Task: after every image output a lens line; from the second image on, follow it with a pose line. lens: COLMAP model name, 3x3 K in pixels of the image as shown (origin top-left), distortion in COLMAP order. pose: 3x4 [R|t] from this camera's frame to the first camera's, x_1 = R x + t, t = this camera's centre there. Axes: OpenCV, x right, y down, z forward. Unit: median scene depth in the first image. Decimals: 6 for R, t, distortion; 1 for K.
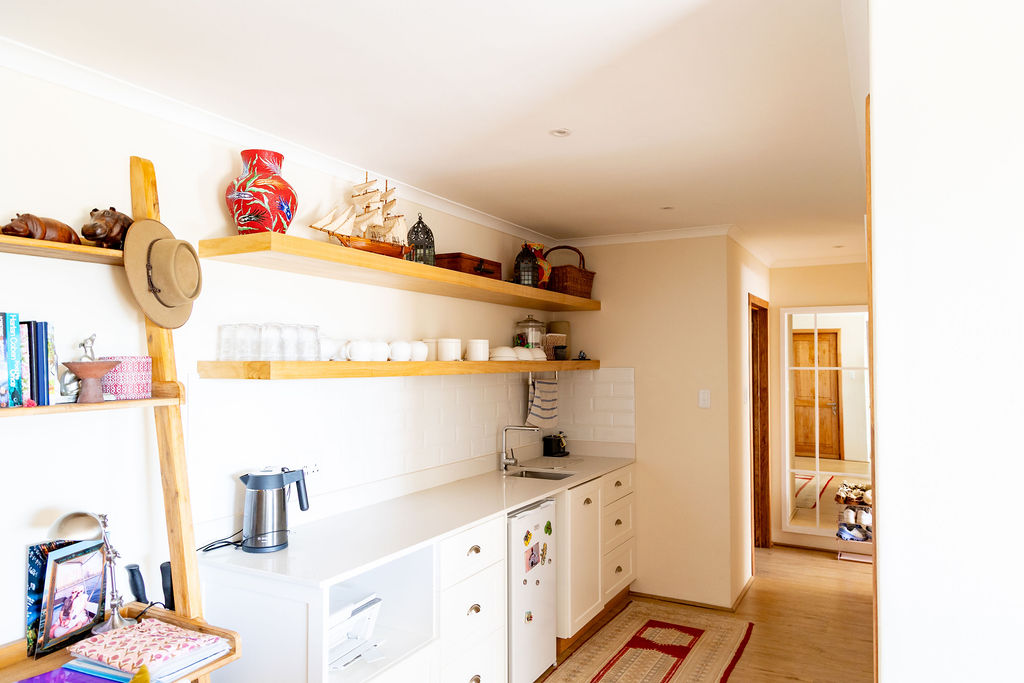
lens RADIAL K [[672.4, 0, 531.0], [0, 672.4, 346.6], [0, 0, 1]] dist [0.011513, -0.001080]
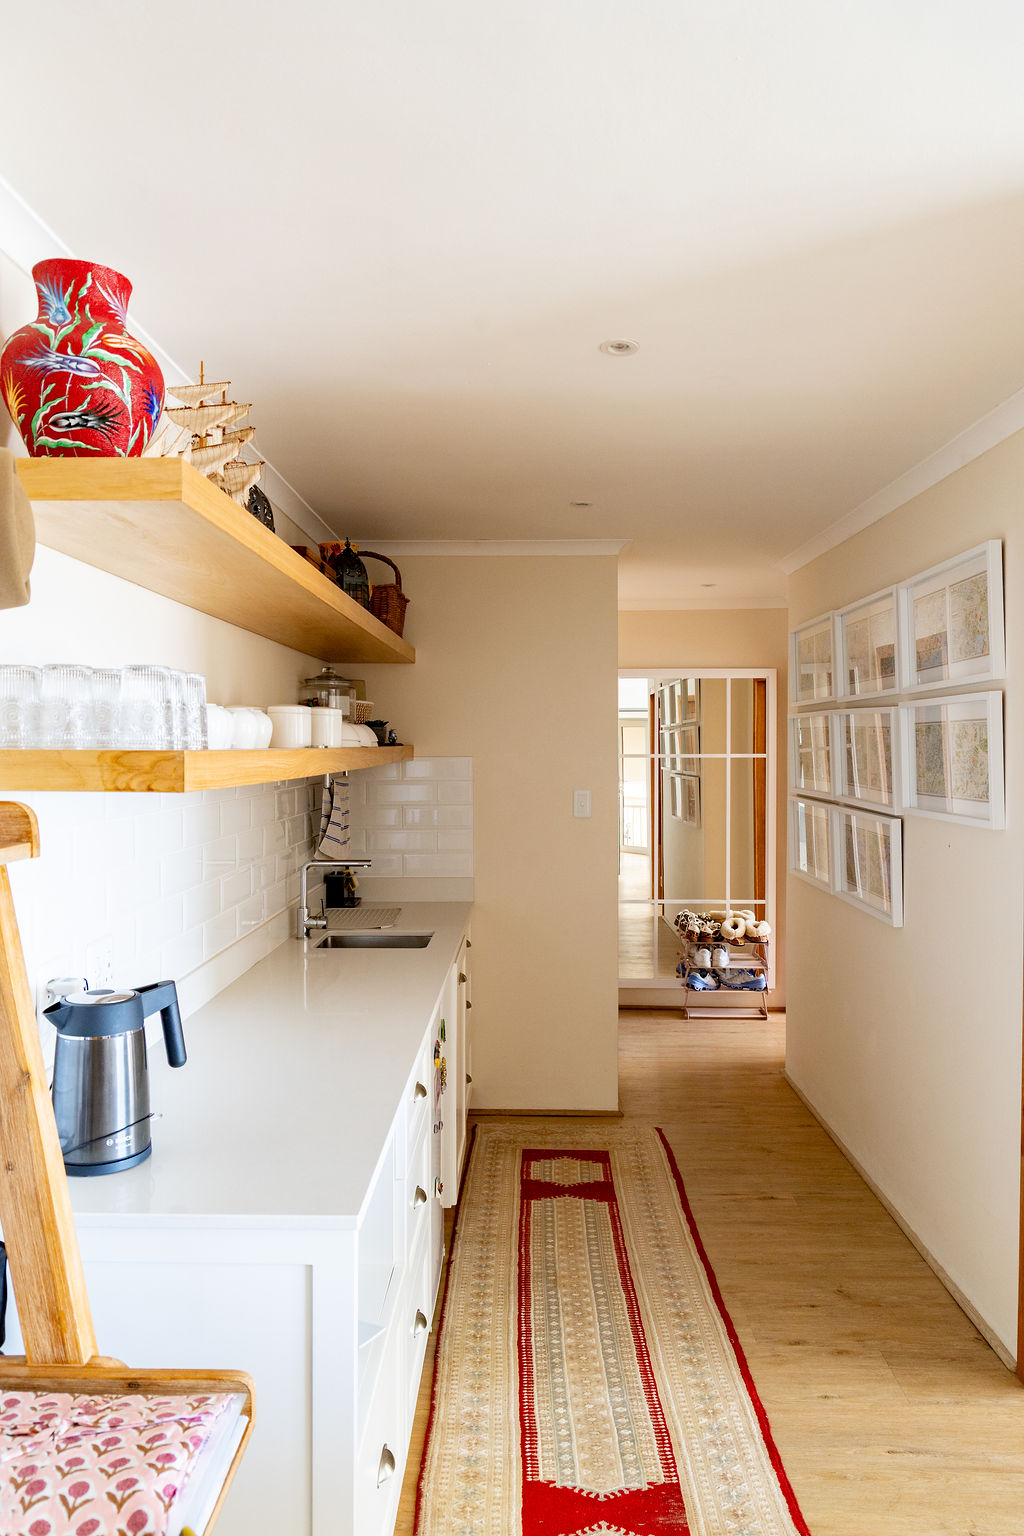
lens RADIAL K [[1008.6, 0, 512.0], [0, 1008.6, 768.0], [0, 0, 1]] dist [0.011513, -0.001080]
pose [[0.897270, -0.011403, 0.441334, -0.275377], [-0.007975, 0.999085, 0.042028, 0.001924], [-0.441409, -0.041231, 0.896358, 0.170550]]
